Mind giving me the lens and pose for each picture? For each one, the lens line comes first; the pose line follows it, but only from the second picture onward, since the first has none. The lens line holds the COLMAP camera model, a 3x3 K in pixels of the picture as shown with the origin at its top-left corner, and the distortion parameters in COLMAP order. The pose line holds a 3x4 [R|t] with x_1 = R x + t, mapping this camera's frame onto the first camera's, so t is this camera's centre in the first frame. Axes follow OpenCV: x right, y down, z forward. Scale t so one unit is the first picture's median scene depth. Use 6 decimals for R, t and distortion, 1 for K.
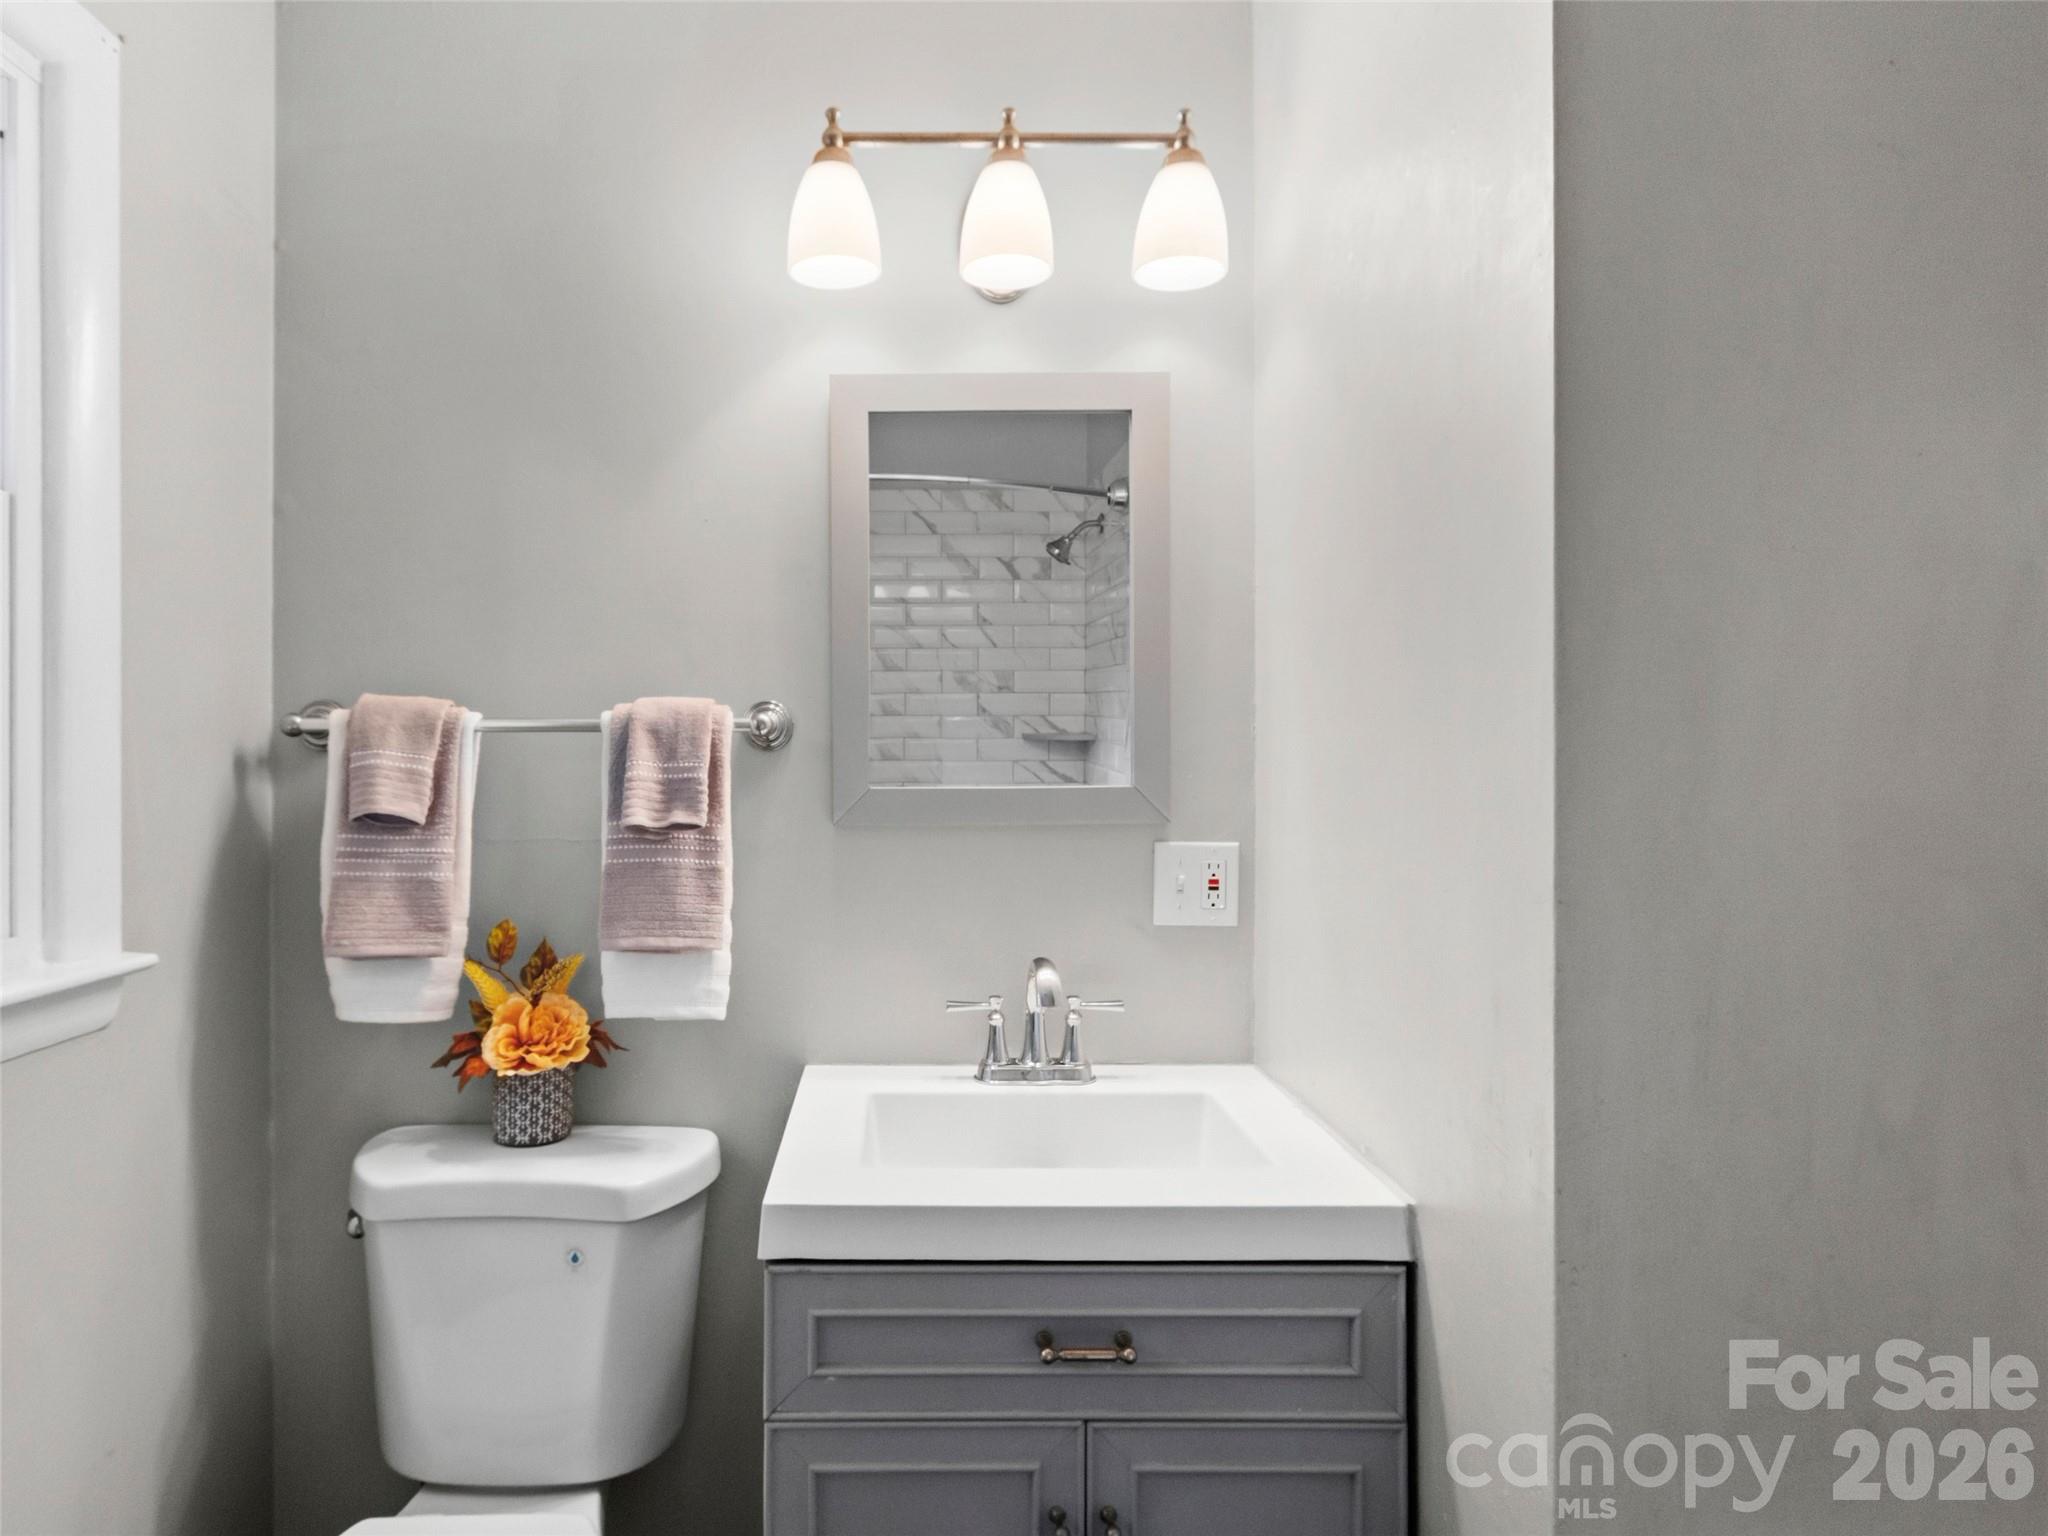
lens RADIAL K [[1062.9, 0, 1024.2], [0, 1062.9, 784.1], [0, 0, 1]] dist [-0.001012, -0.002046]
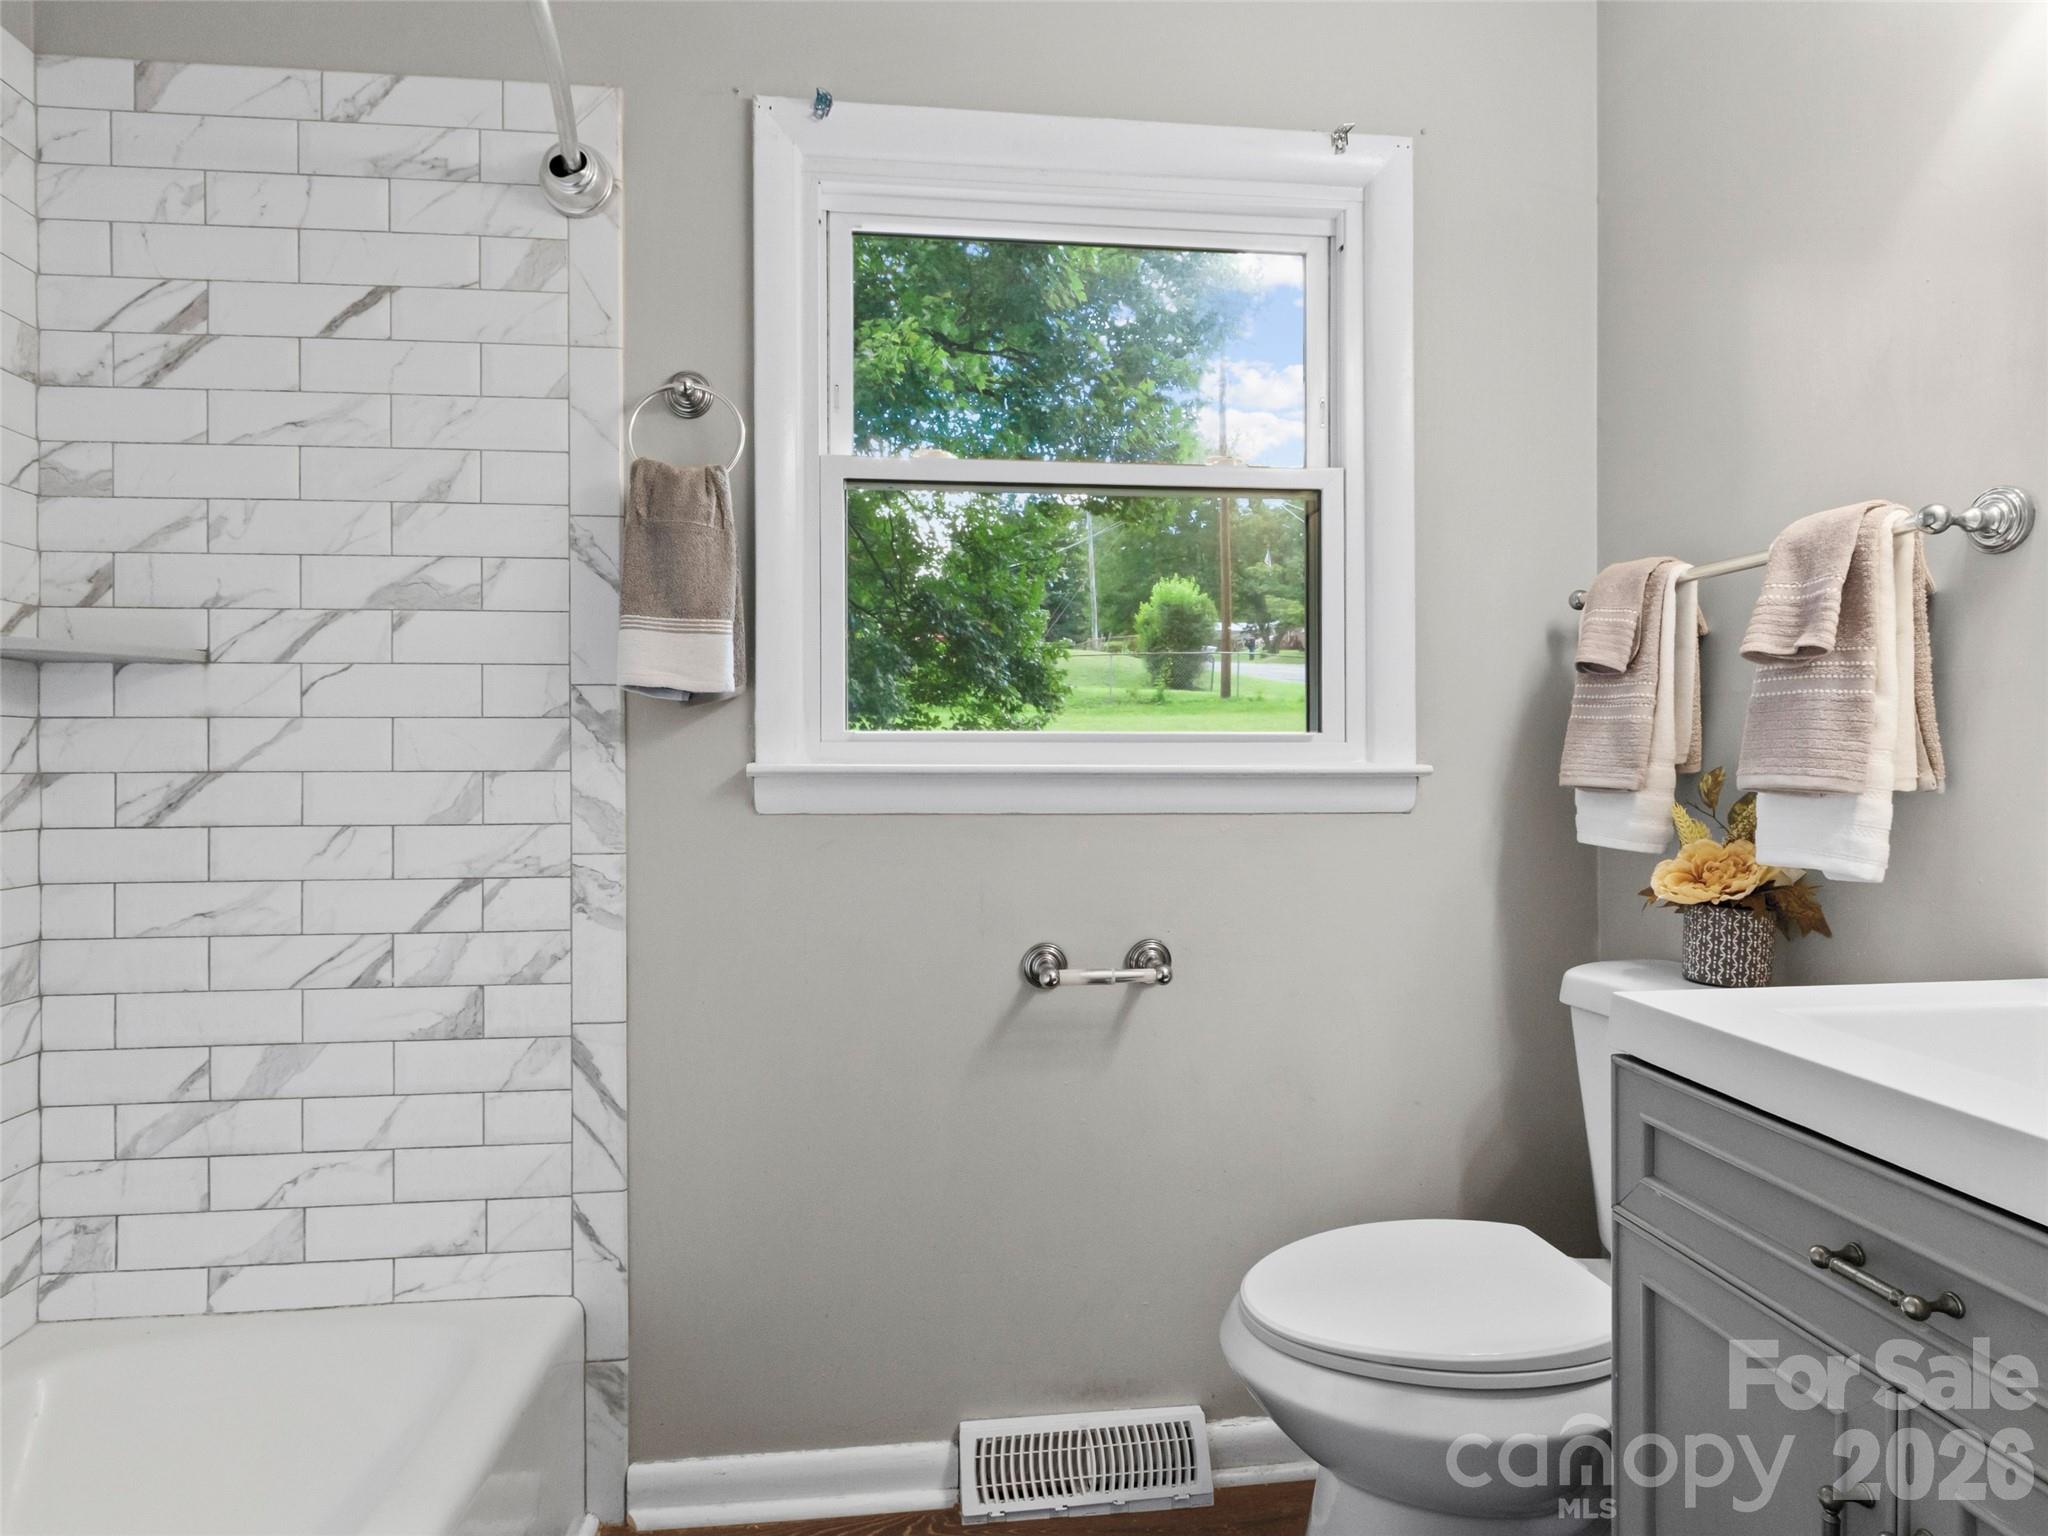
lens RADIAL K [[1136.8, 0, 1021.4], [0, 1136.8, 756.6], [0, 0, 1]] dist [0.005169, -0.003161]
pose [[0.117027, -0.000827, -0.993128, 0.535633], [0.006070, 0.999982, -0.000118, 0.122387], [0.993110, -0.006014, 0.117030, 0.235395]]
